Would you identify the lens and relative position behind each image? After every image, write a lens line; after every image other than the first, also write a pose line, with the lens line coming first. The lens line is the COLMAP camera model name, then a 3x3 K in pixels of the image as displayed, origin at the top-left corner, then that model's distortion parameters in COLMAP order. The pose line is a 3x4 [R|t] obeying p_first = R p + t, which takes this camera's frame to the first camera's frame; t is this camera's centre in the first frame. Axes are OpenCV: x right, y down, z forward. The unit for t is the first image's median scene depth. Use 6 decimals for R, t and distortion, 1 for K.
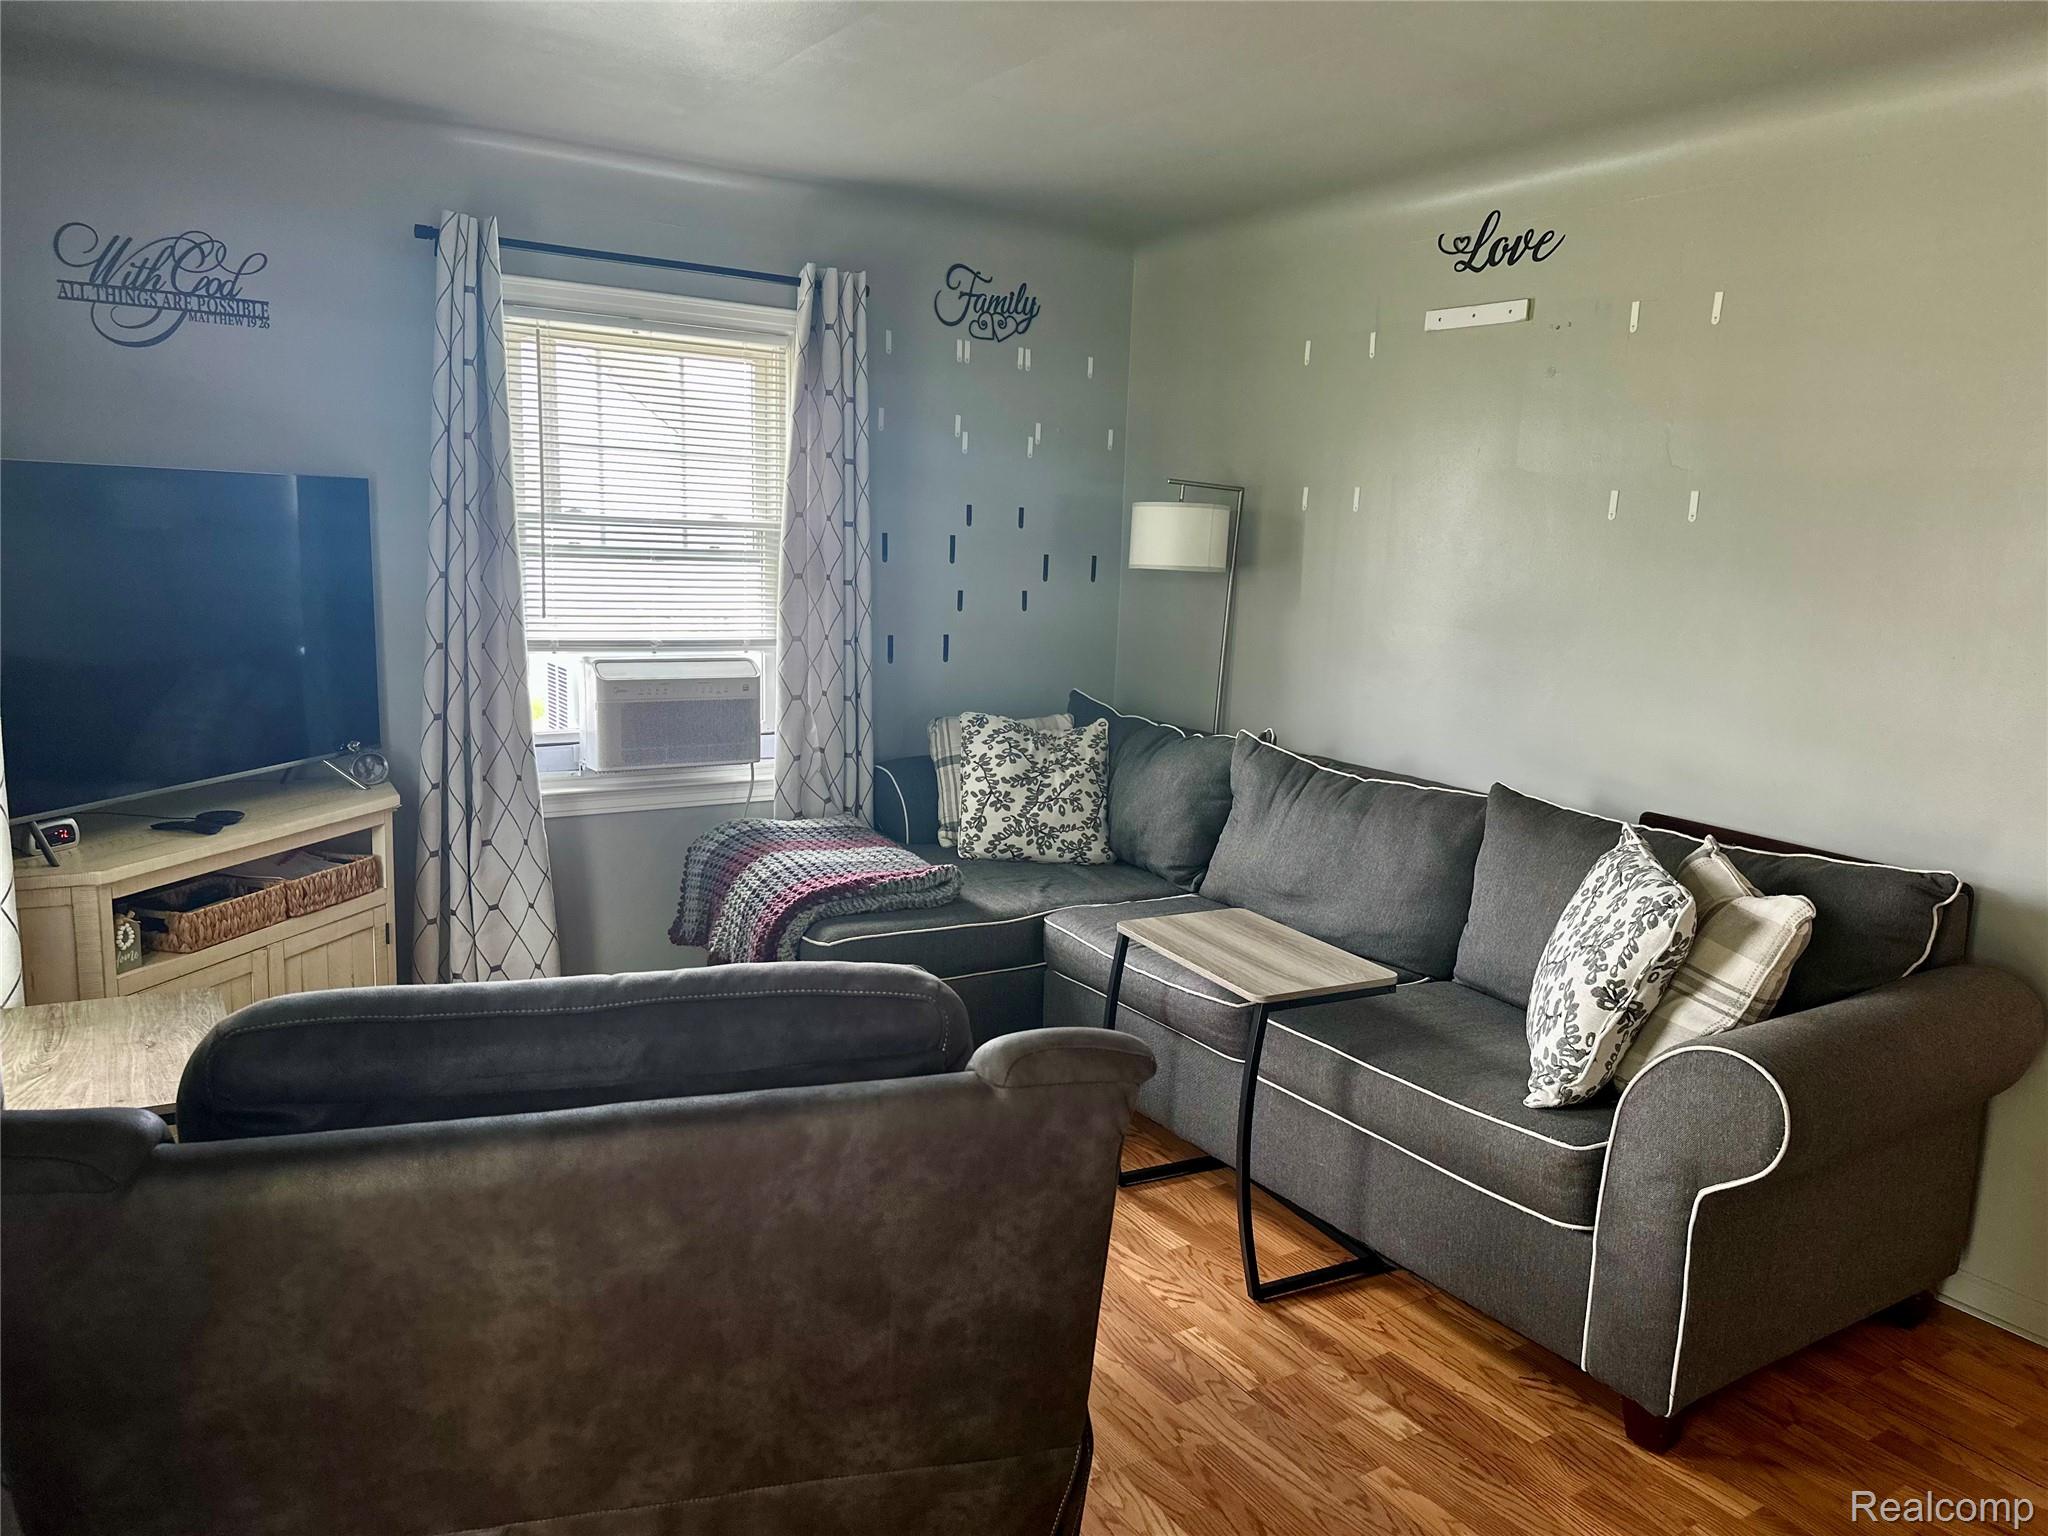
lens RADIAL K [[1439.4, 0, 1025.4], [0, 1439.4, 760.1], [0, 0, 1]] dist [0.082992, -0.104213]
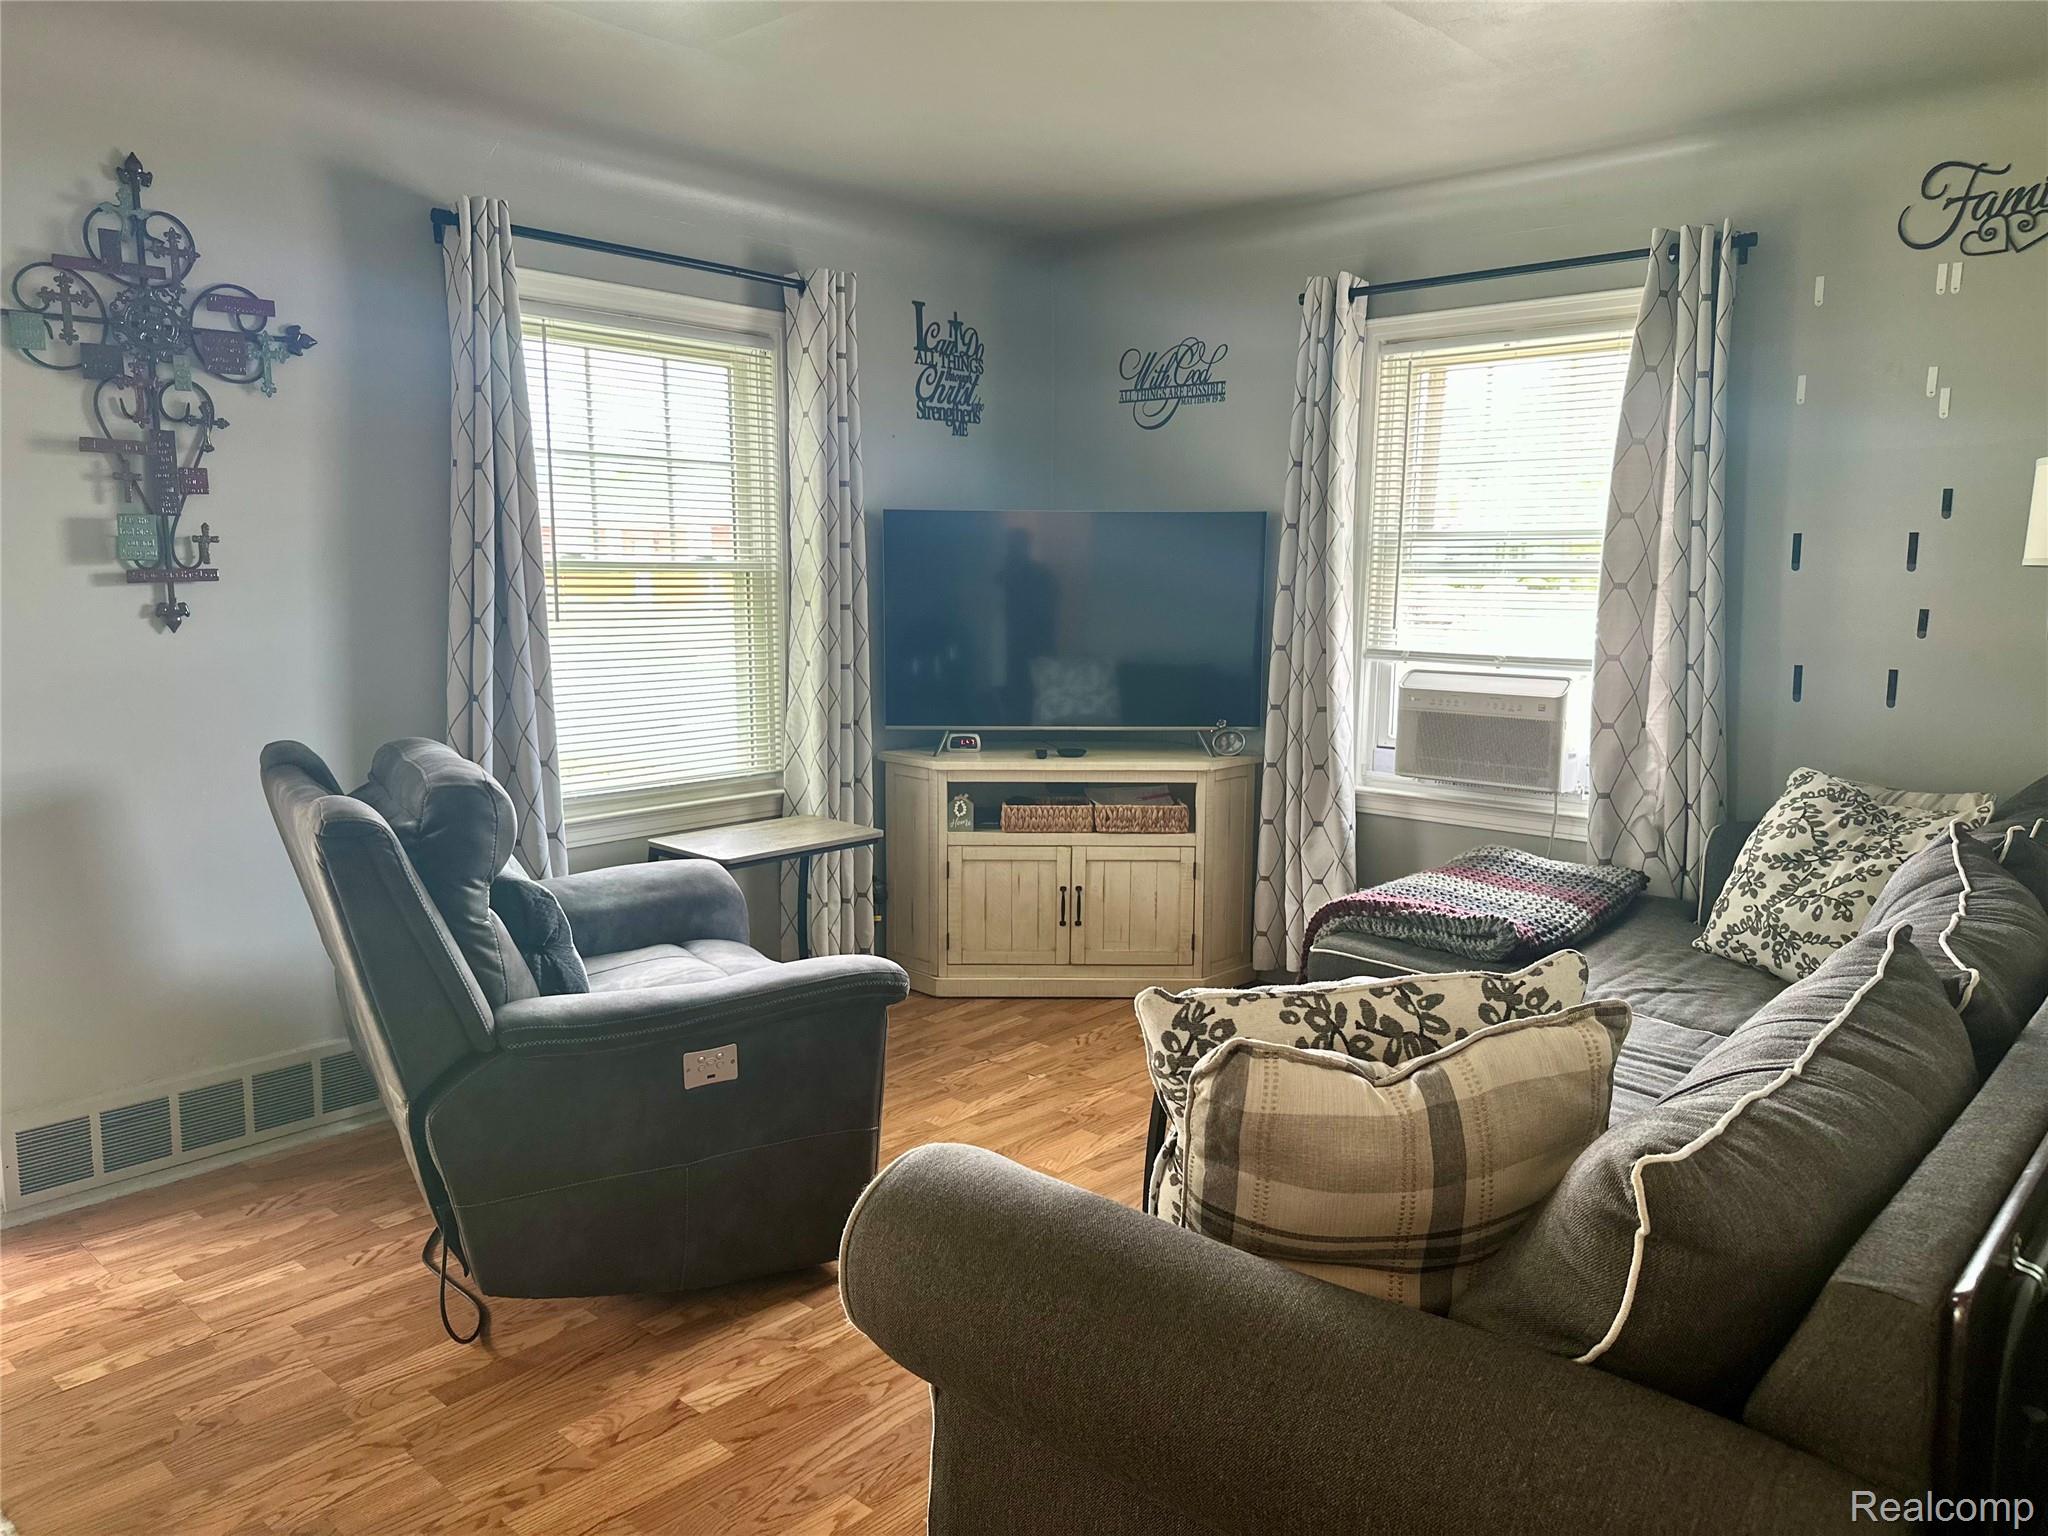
lens RADIAL K [[1439.4, 0, 1014.5], [0, 1439.4, 751.5], [0, 0, 1]] dist [0.082992, -0.104213]
pose [[0.262997, 0.092852, -0.960318, 0.714510], [-0.150468, 0.987126, 0.054236, -0.026692], [0.952991, 0.130233, 0.273583, 0.507729]]
